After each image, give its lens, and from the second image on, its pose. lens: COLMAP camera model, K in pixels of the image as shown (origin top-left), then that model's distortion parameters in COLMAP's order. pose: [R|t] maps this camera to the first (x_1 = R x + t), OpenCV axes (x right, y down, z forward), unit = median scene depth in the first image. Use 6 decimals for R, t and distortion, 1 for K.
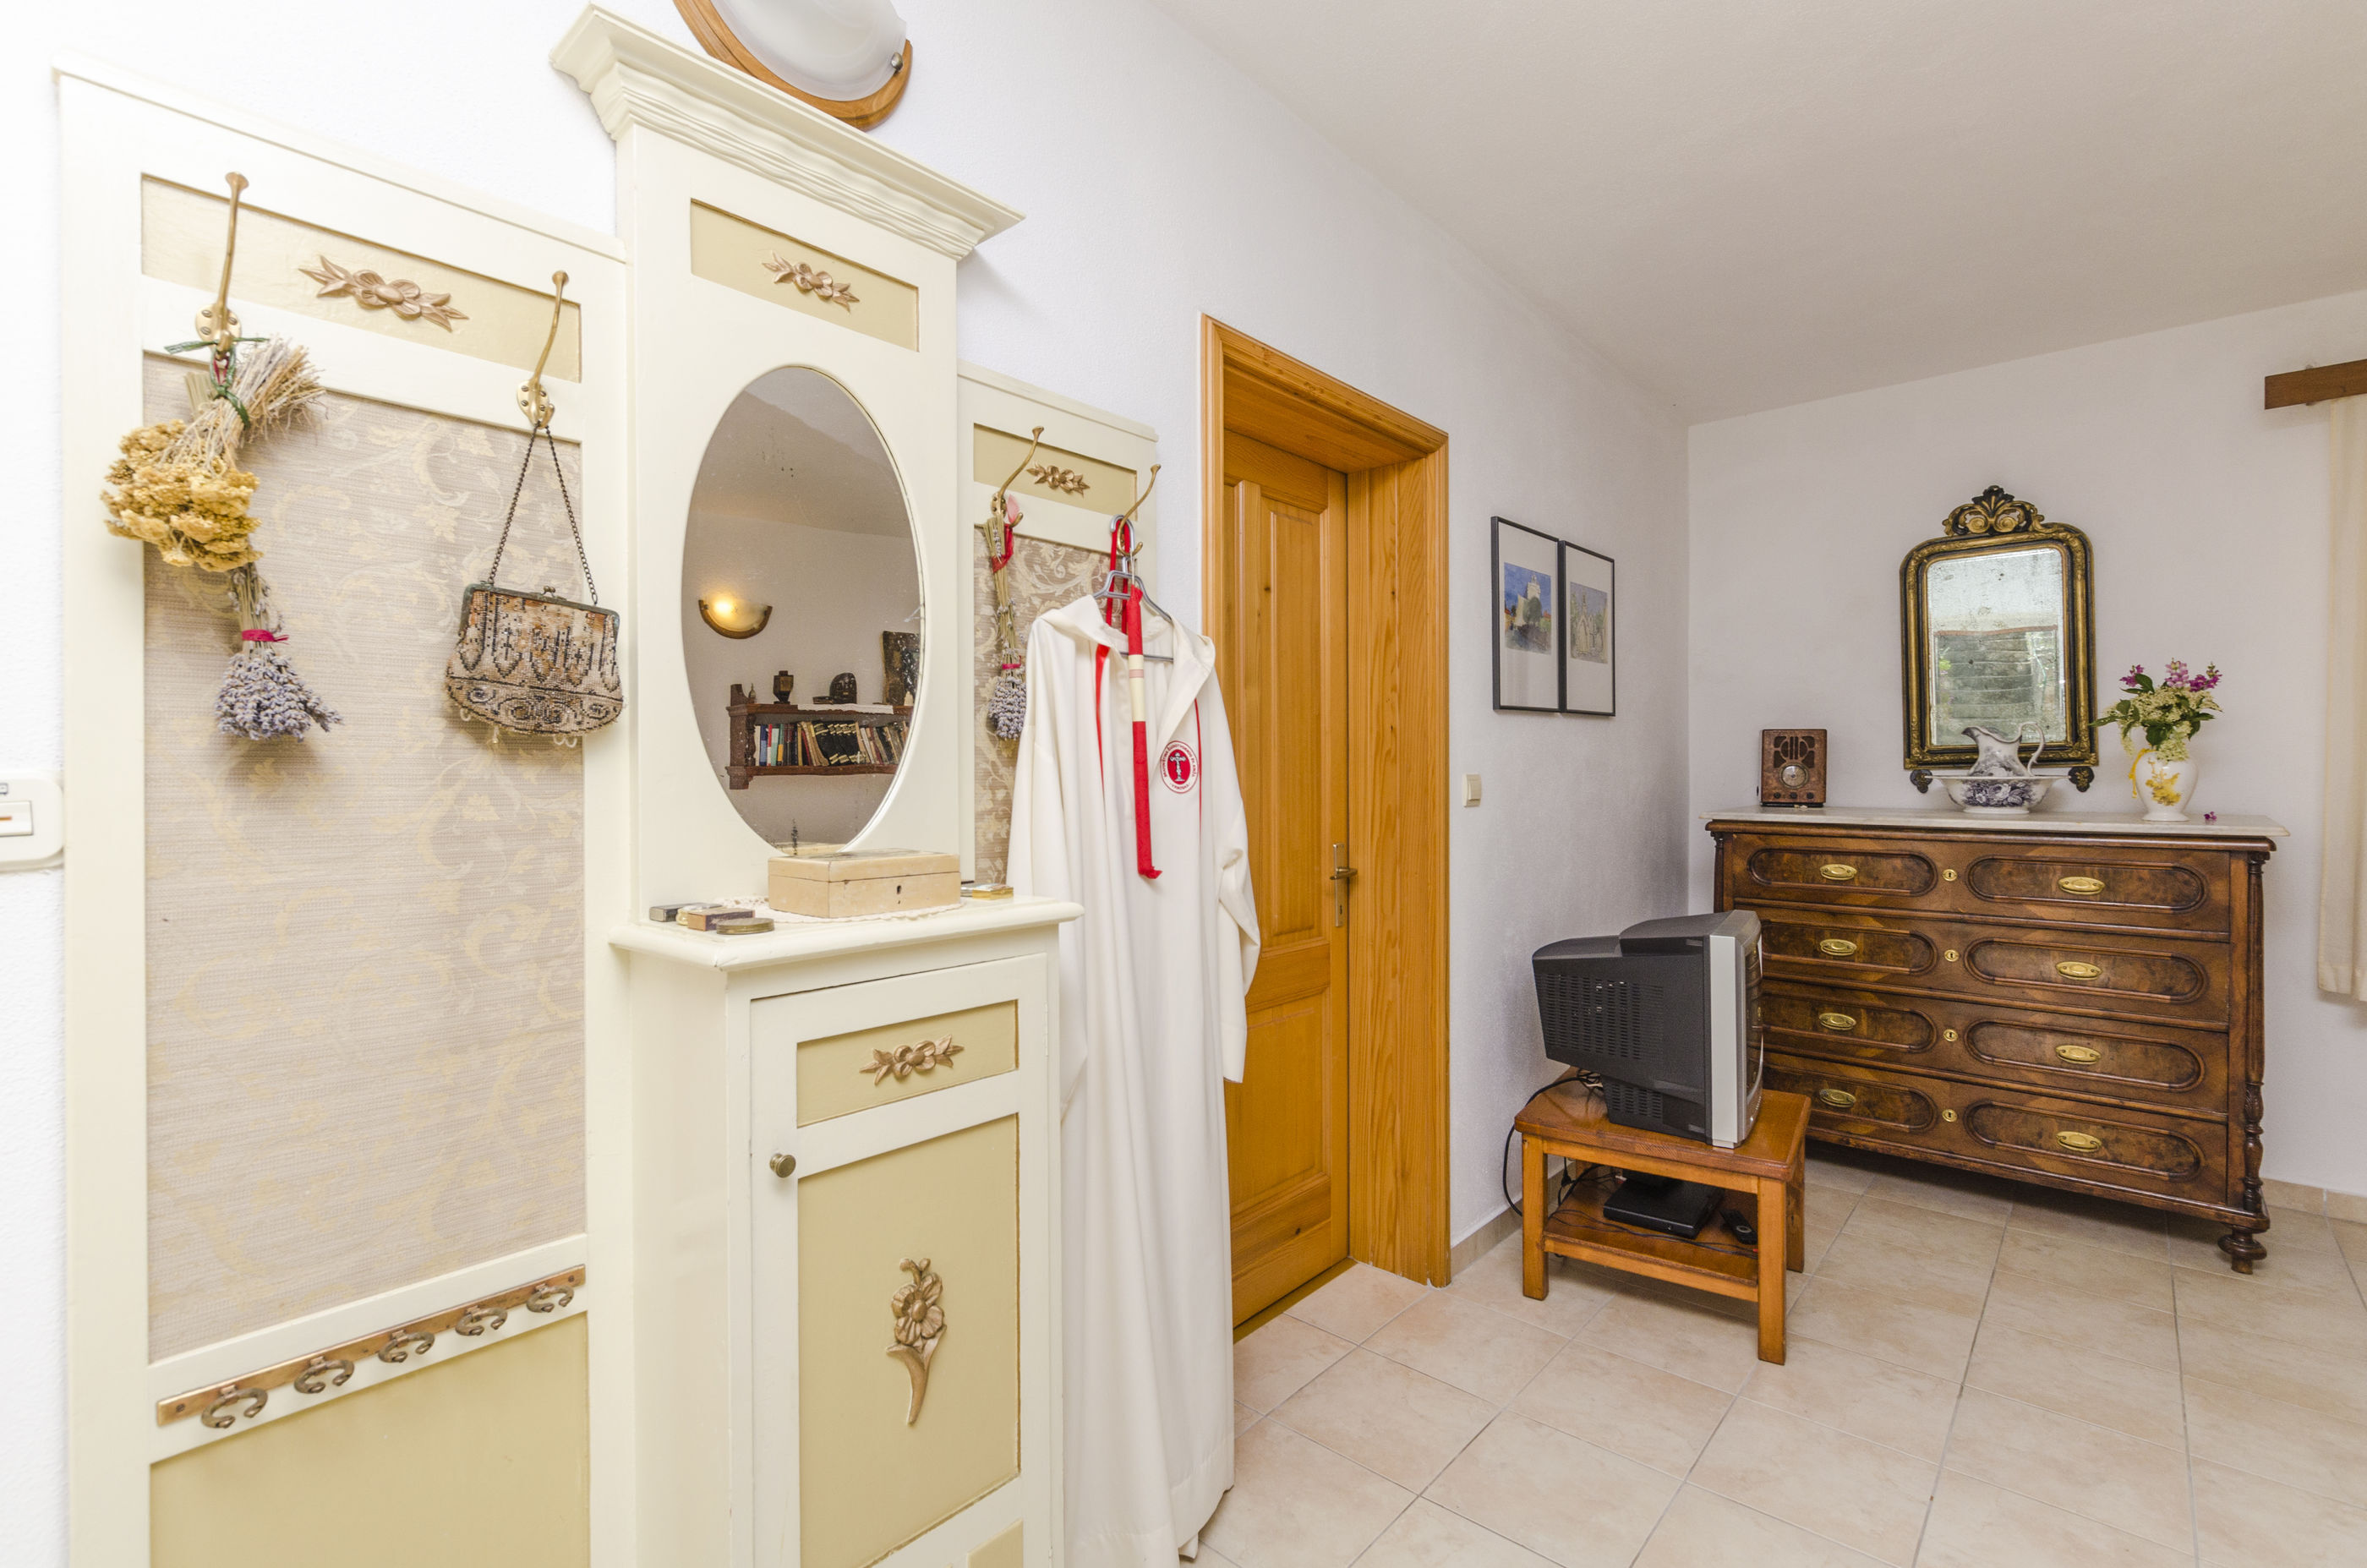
lens RADIAL K [[1064.9, 0, 1193.3], [0, 1064.9, 774.1], [0, 0, 1]] dist [-0.002520, -0.000715]
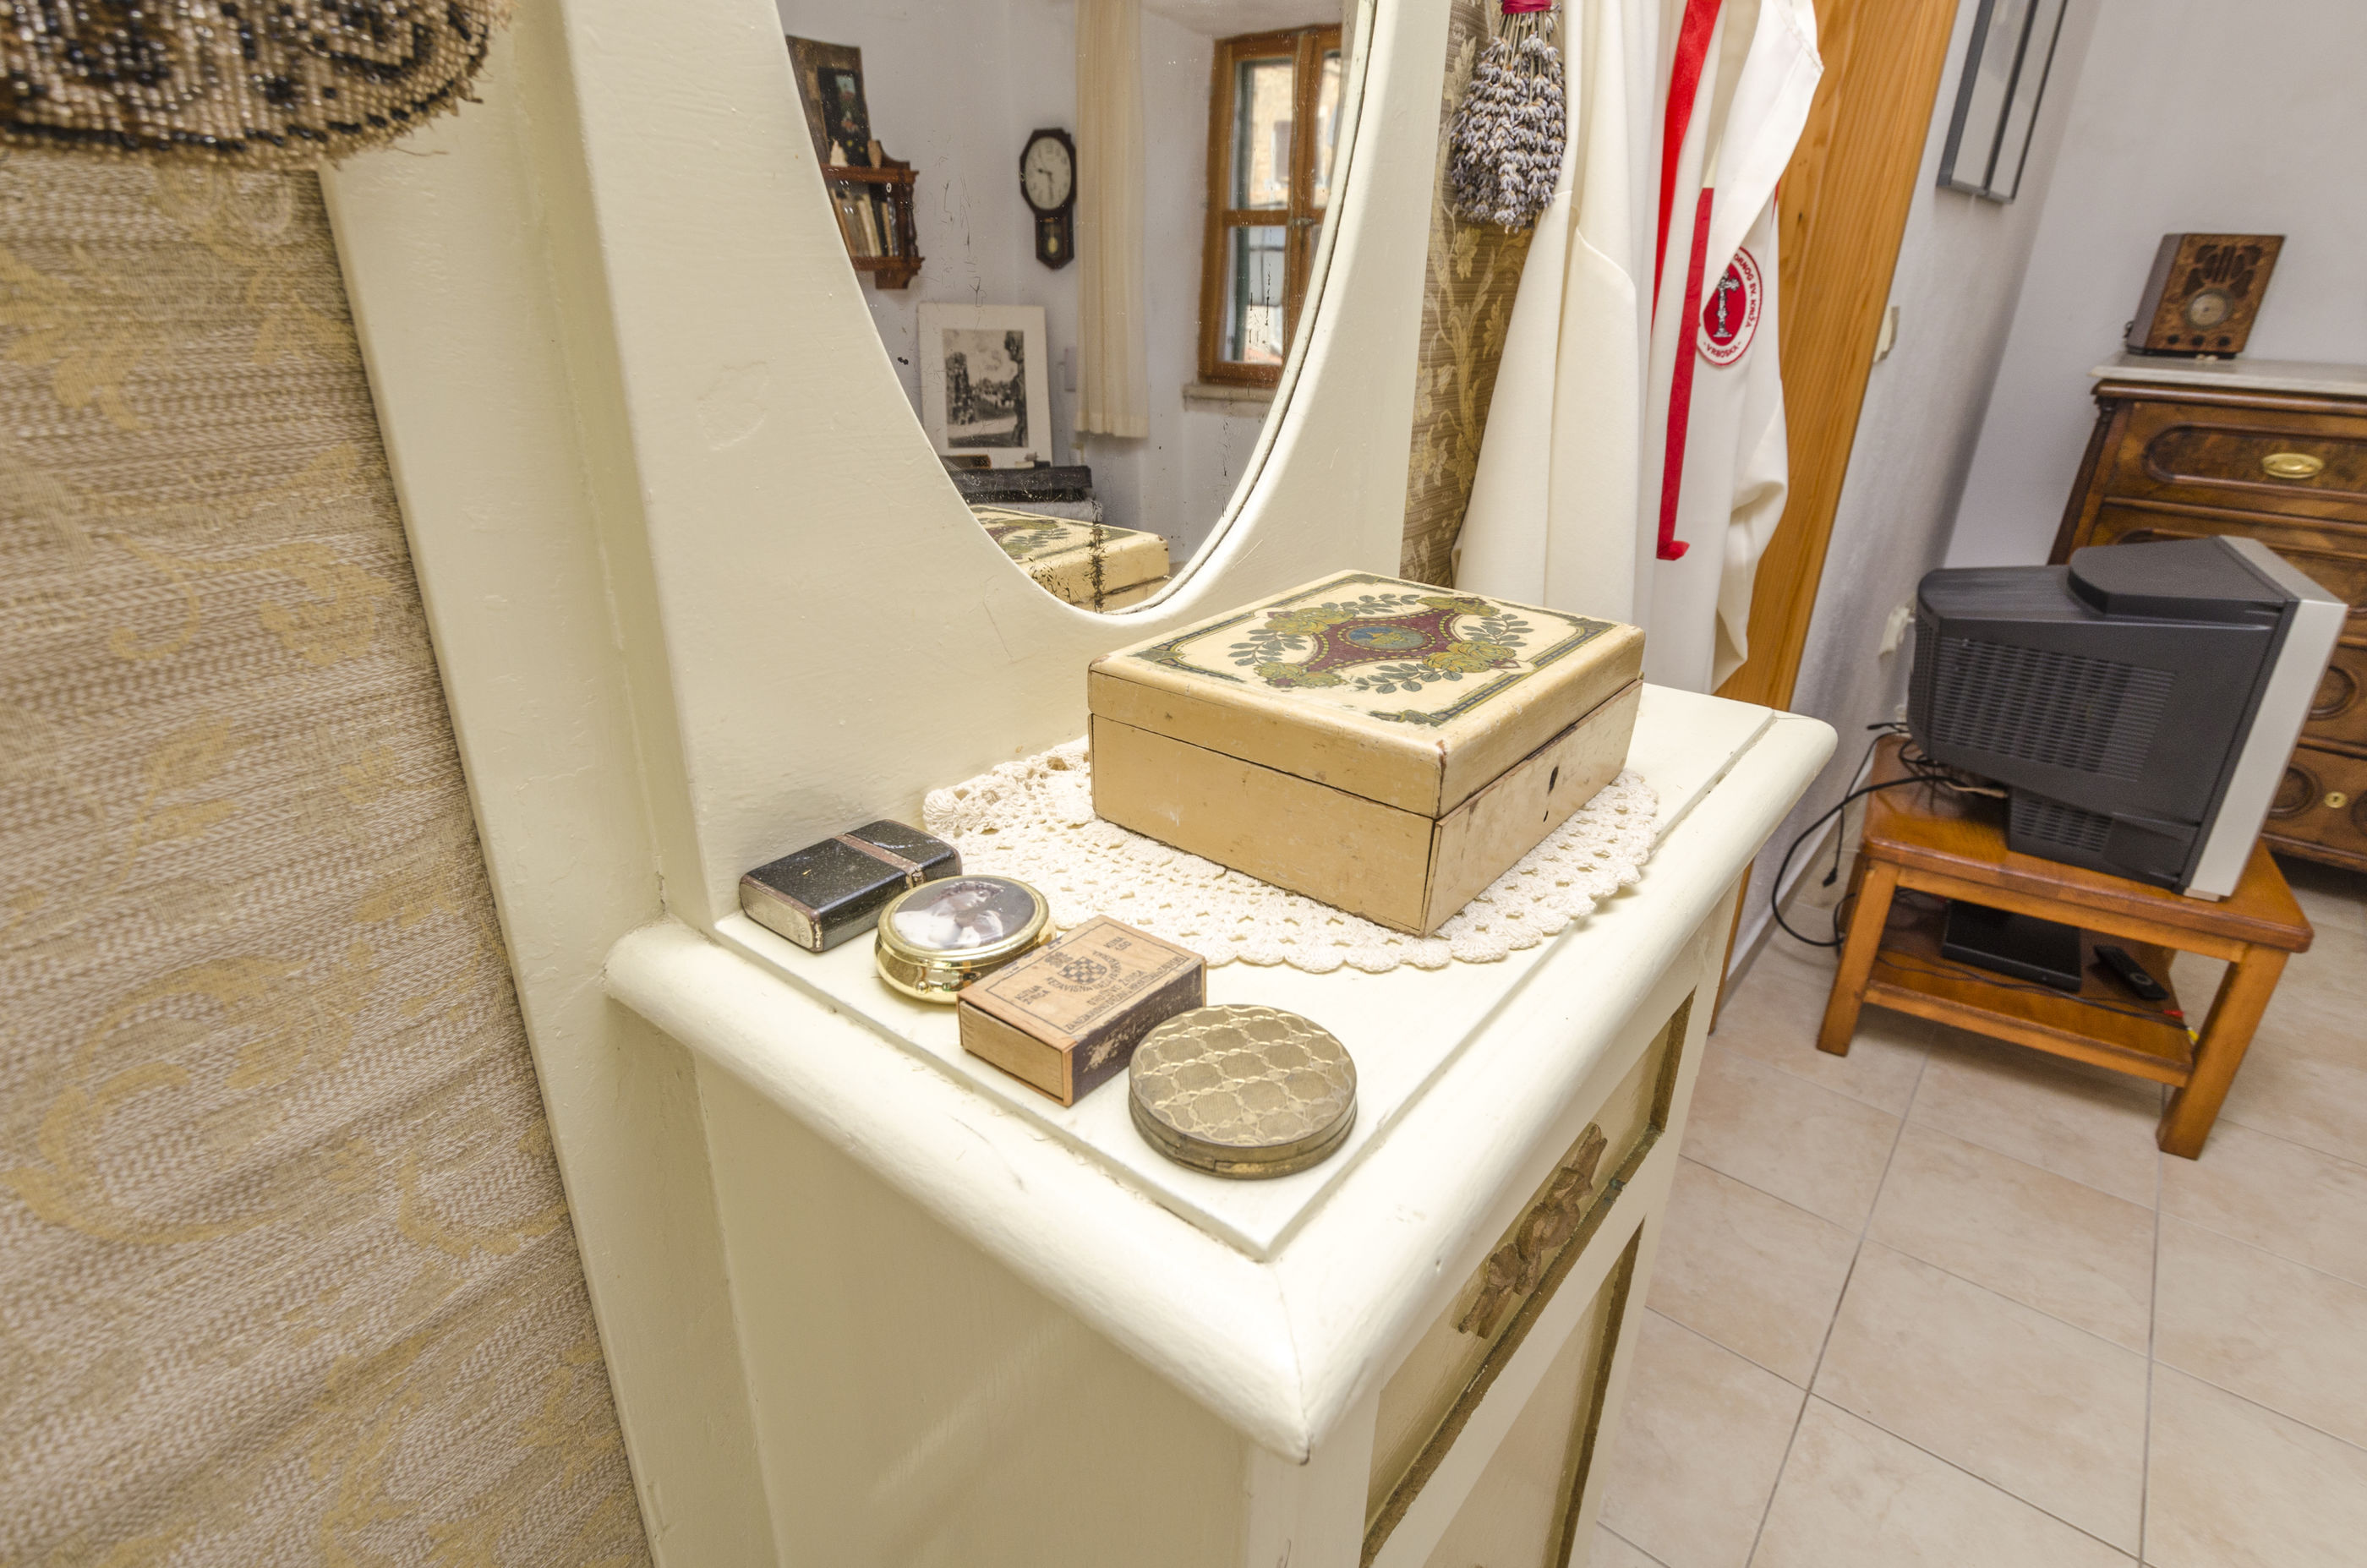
lens RADIAL K [[1173.0, 0, 1186.4], [0, 1173.0, 775.7], [0, 0, 1]] dist [0.021195, -0.012497]
pose [[0.998447, 0.000592, 0.055710, -0.173842], [-0.022472, 0.919273, 0.392978, -0.009323], [-0.050980, -0.393620, 0.917859, 0.305003]]
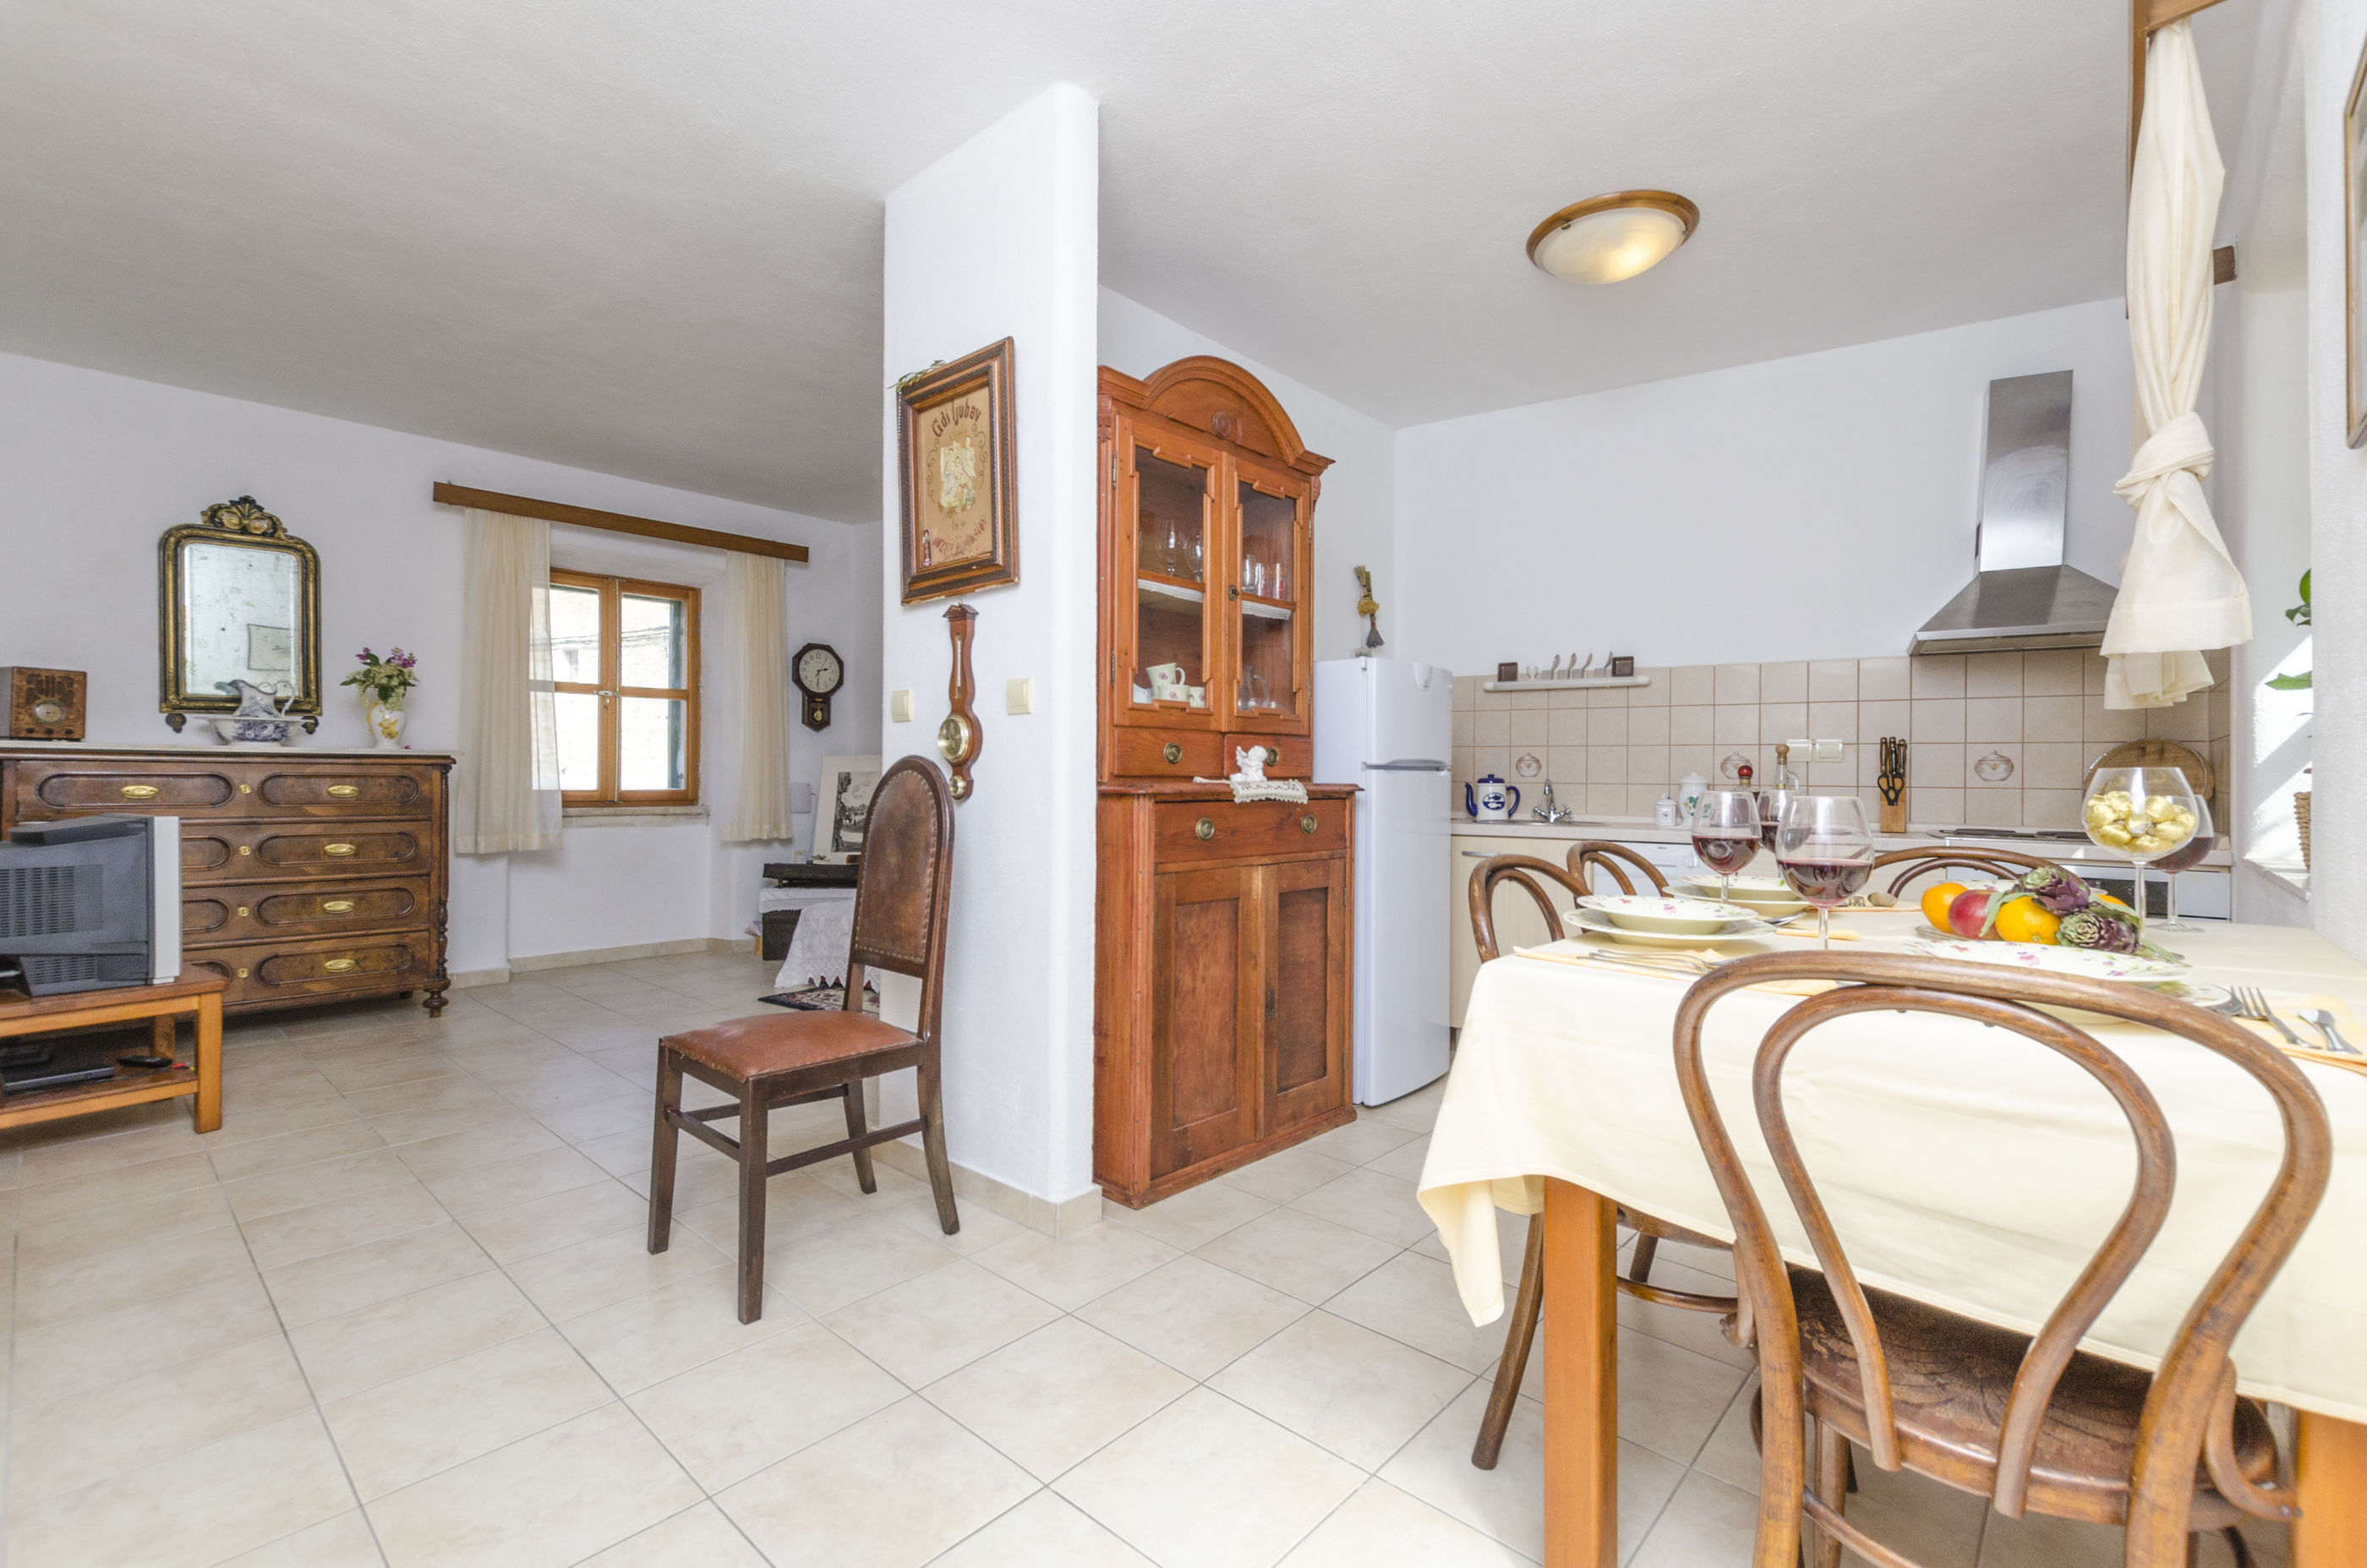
lens RADIAL K [[1034.5, 0, 1189.3], [0, 1034.5, 771.8], [0, 0, 1]] dist [0.014634, -0.007361]
pose [[0.015932, 0.005796, 0.999856, -0.621162], [-0.001216, 0.999983, -0.005778, 0.088825], [-0.999872, -0.001124, 0.015939, -0.209093]]
